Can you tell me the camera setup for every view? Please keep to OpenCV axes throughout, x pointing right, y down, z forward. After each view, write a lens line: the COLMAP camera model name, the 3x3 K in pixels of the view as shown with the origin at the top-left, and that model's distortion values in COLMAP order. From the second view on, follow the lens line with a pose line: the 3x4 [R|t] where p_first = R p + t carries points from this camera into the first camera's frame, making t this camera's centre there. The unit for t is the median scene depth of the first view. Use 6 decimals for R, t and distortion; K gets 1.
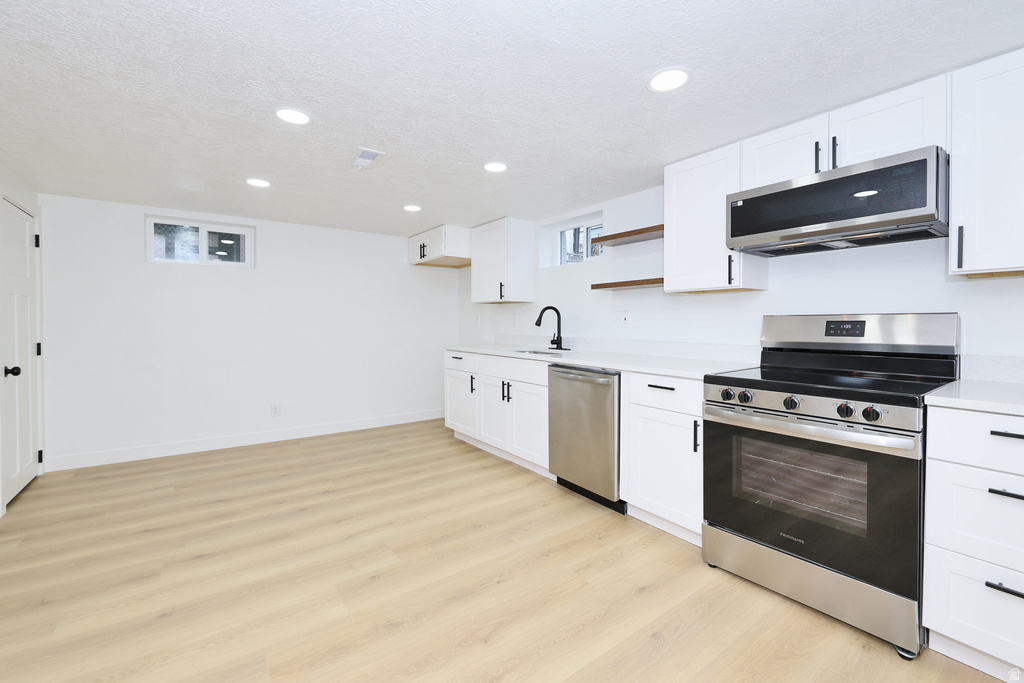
lens RADIAL K [[427.1, 0, 499.8], [0, 427.1, 336.4], [0, 0, 1]] dist [-0.000633, 0.000150]
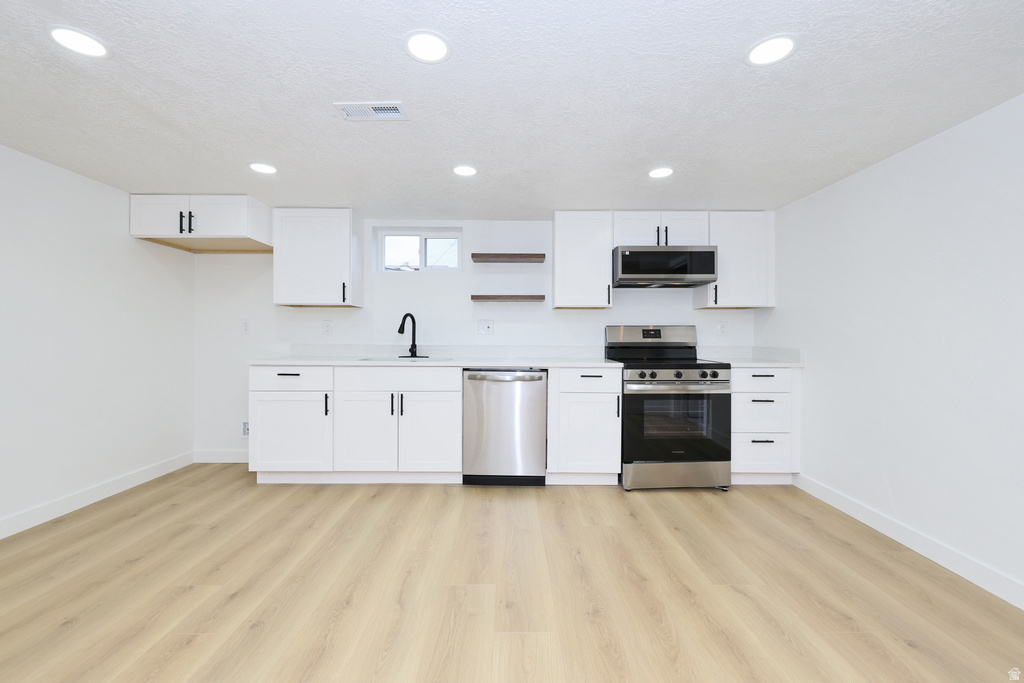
lens RADIAL K [[439.6, 0, 510.7], [0, 439.6, 337.8], [0, 0, 1]] dist [-0.001274, 0.000013]
pose [[0.581705, -0.000059, 0.813400, -0.819398], [0.024285, 0.999555, -0.017295, 0.012796], [-0.813037, 0.029814, 0.581448, 0.345715]]
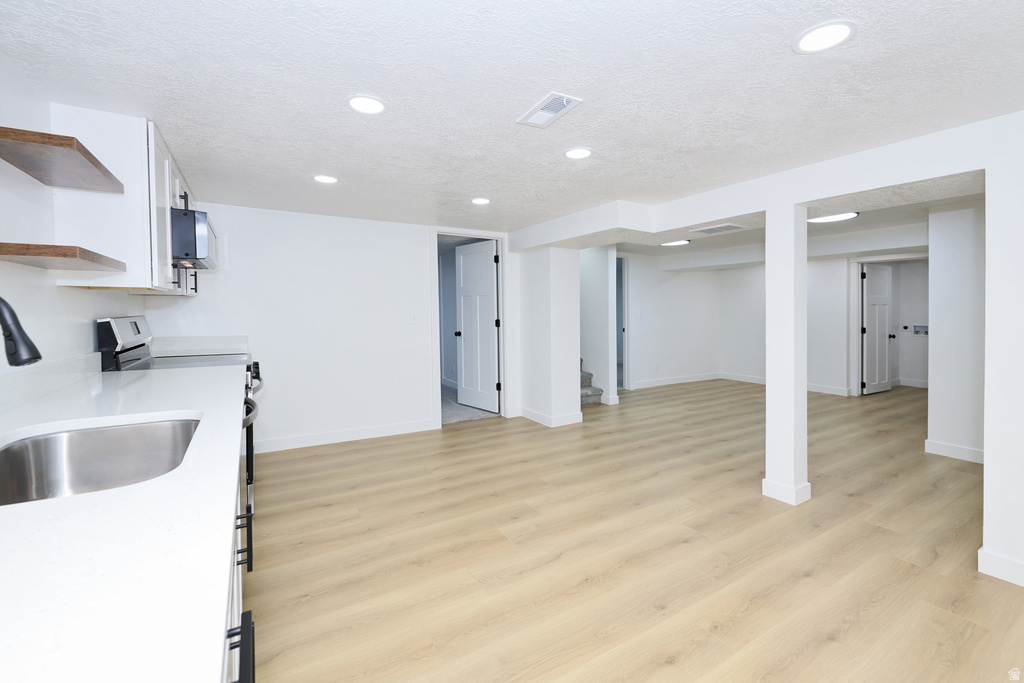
lens RADIAL K [[439.6, 0, 510.7], [0, 439.6, 337.8], [0, 0, 1]] dist [-0.001274, 0.000013]
pose [[-0.996957, -0.002398, 0.077911, -0.301211], [0.005067, 0.995419, 0.095477, -0.086127], [-0.077783, 0.095581, -0.992378, 1.782945]]
